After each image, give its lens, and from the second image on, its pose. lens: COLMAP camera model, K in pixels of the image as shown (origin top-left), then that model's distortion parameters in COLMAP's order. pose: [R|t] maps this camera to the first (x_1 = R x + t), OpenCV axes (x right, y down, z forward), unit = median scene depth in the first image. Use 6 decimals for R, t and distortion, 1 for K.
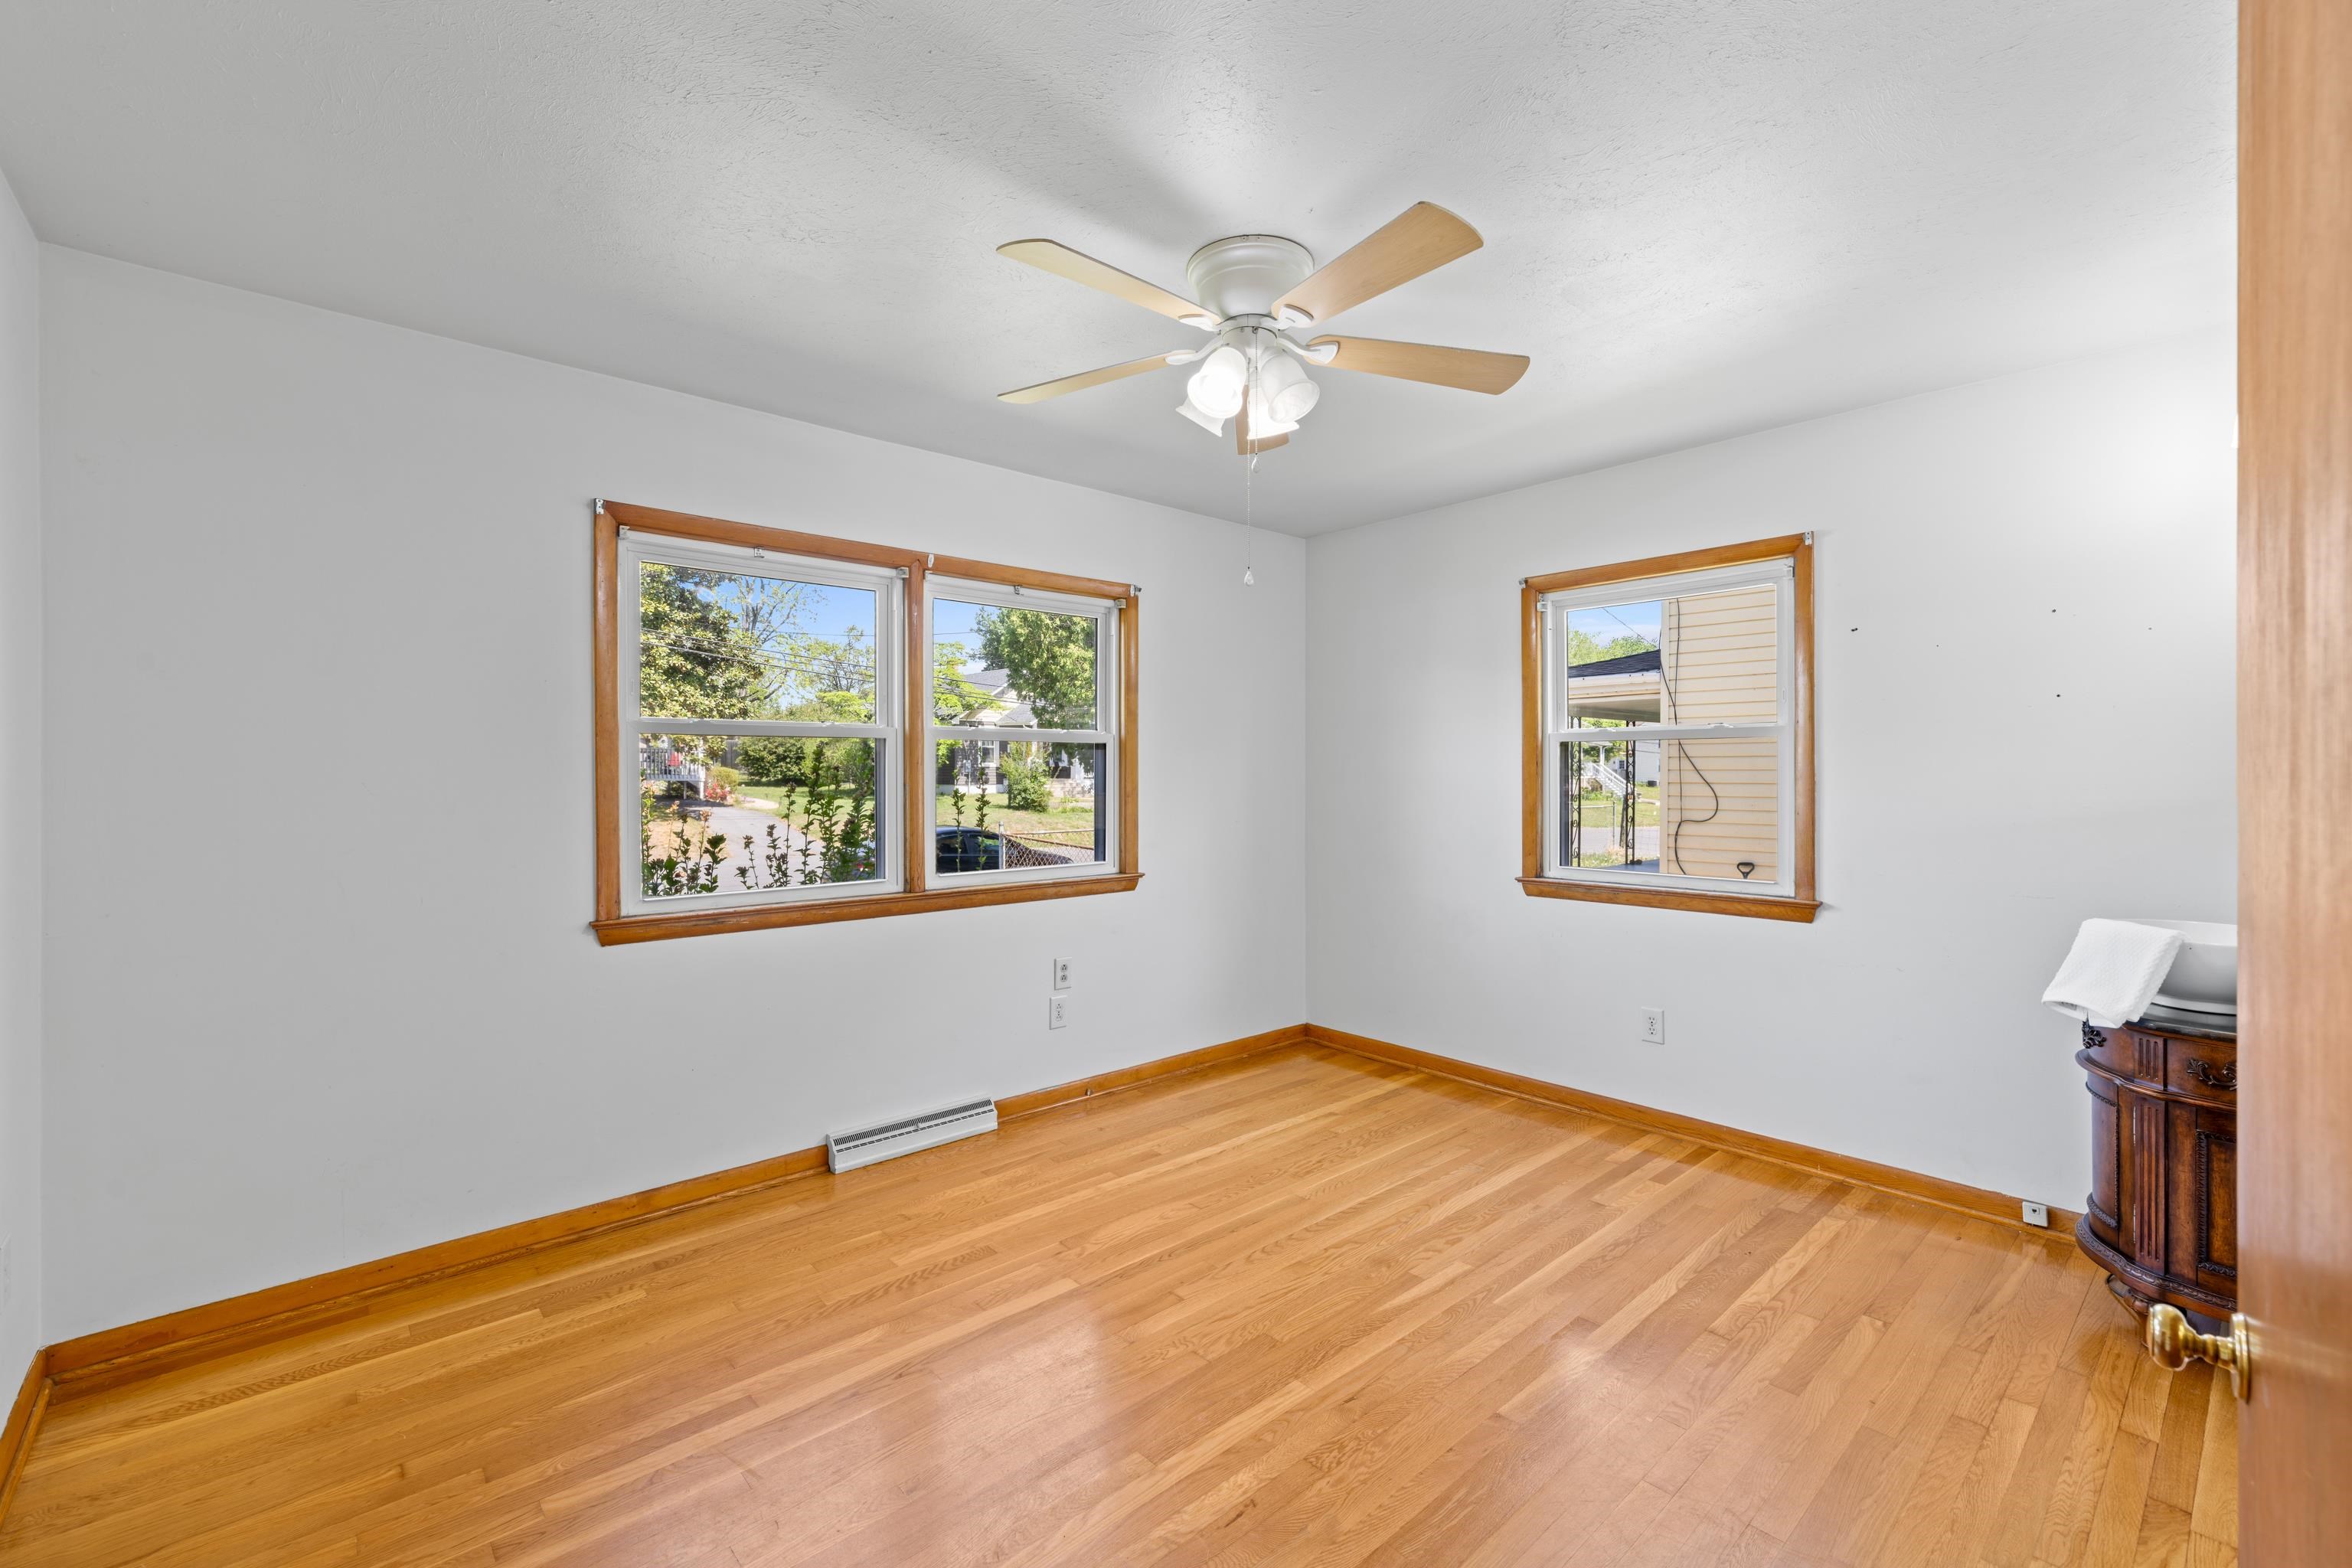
lens RADIAL K [[986.3, 0, 1181.0], [0, 986.3, 778.8], [0, 0, 1]] dist [0.000772, -0.000056]
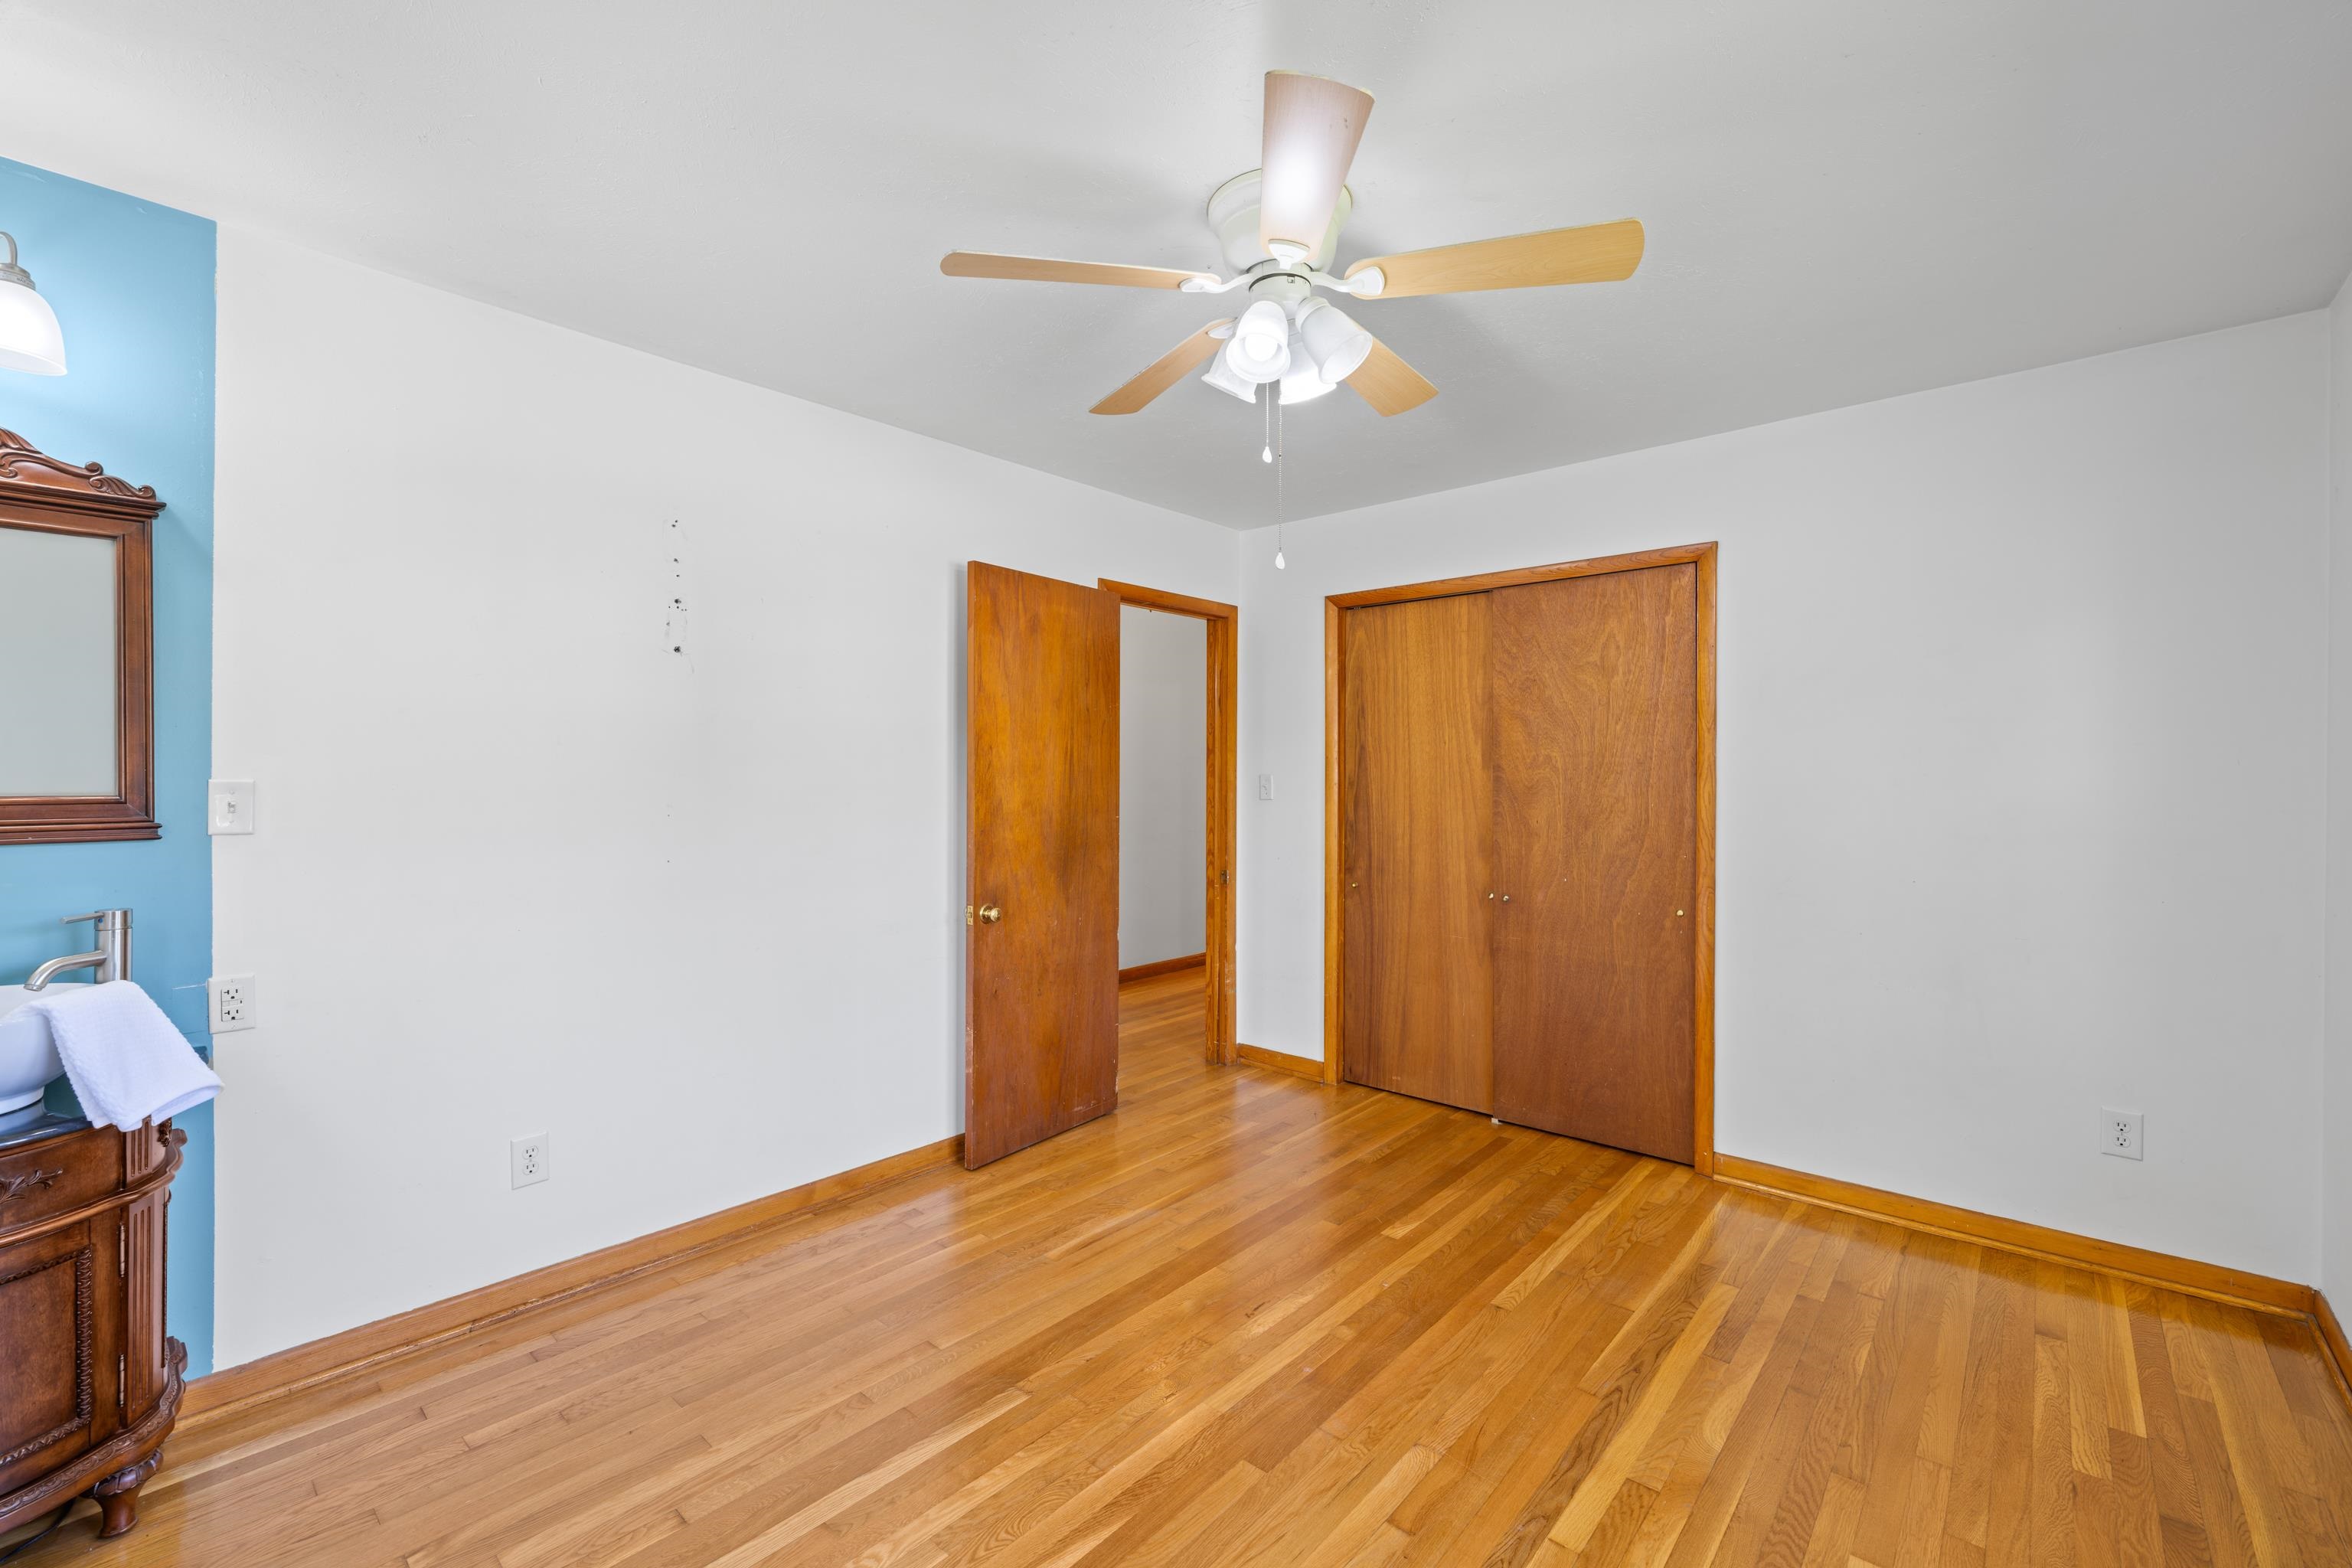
lens RADIAL K [[986.3, 0, 1181.0], [0, 986.3, 778.8], [0, 0, 1]] dist [0.000772, -0.000056]
pose [[-0.992722, -0.000327, -0.120425, 0.257392], [-0.001058, 0.999981, 0.006009, -0.013406], [0.120421, 0.006093, -0.992704, 1.830182]]
